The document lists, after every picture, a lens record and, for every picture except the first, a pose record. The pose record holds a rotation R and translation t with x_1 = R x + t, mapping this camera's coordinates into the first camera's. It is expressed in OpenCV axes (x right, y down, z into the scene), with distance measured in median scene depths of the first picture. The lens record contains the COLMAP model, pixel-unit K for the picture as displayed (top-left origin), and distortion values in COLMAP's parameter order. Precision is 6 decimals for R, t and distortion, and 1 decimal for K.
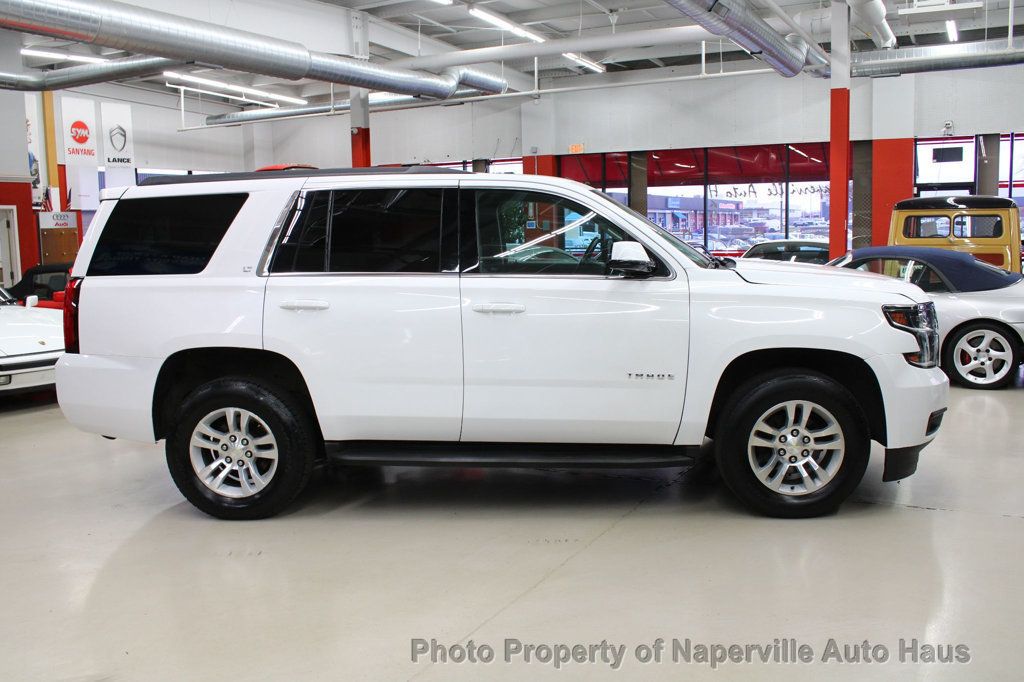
lens RADIAL K [[944.5, 0, 509.5], [0, 944.5, 337.9], [0, 0, 1]] dist [-0.098139, 0.000000]
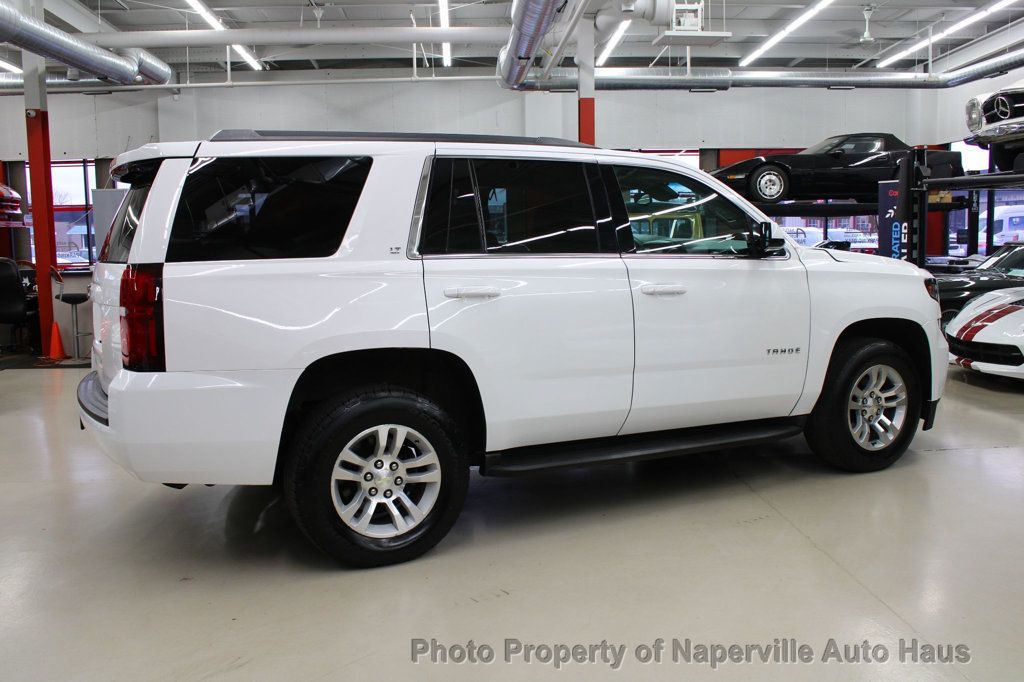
lens RADIAL K [[928.3, 0, 518.3], [0, 928.3, 342.5], [0, 0, 1]] dist [-0.093979, 0.000000]
pose [[0.852138, -0.053078, 0.520618, -0.367222], [0.058152, 0.998286, 0.006595, 0.003891], [-0.520076, 0.024655, 0.853764, 0.162865]]
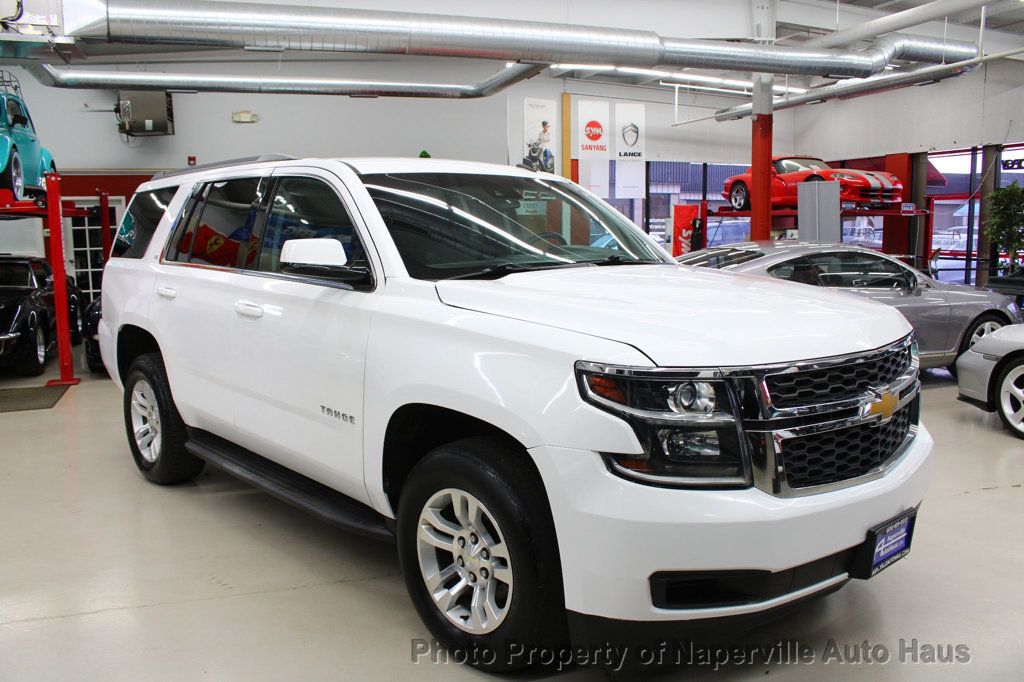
lens RADIAL K [[848.6, 0, 513.6], [0, 848.6, 342.2], [0, 0, 1]] dist [-0.116212, 0.075069]
pose [[0.734121, 0.108342, -0.670319, 0.413525], [-0.087383, 0.994054, 0.064967, -0.044240], [0.673372, 0.010881, 0.739223, 0.339888]]
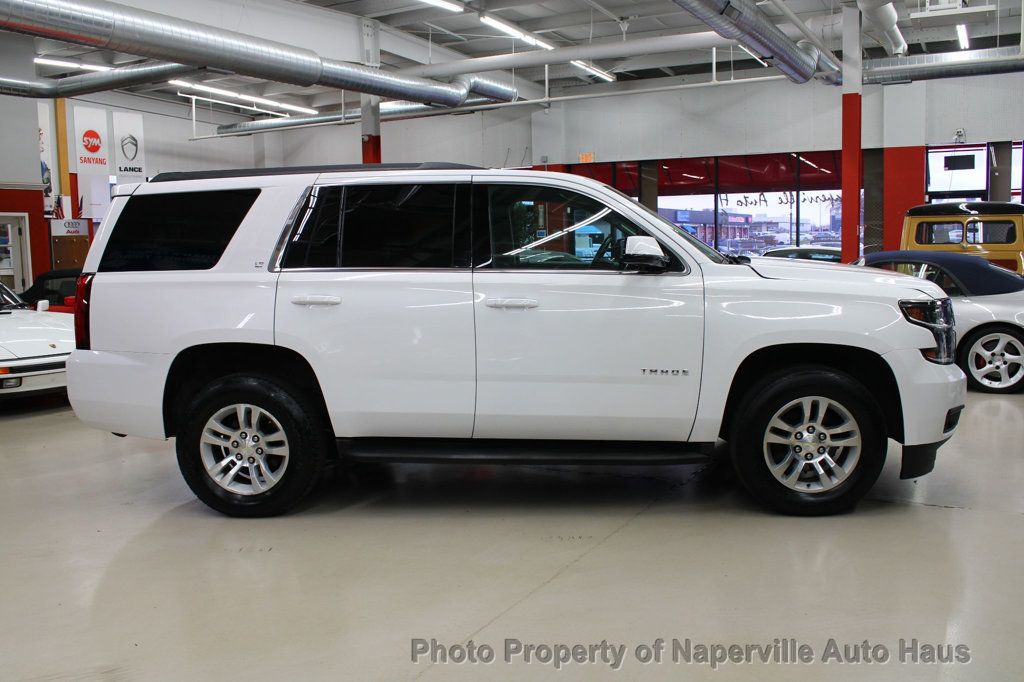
lens RADIAL K [[944.5, 0, 508.9], [0, 944.5, 337.3], [0, 0, 1]] dist [-0.098139, 0.000000]
pose [[0.999946, 0.001056, -0.010310, -0.002397], [-0.001215, 0.999881, -0.015403, 0.011327], [0.010293, 0.015415, 0.999828, 0.004377]]
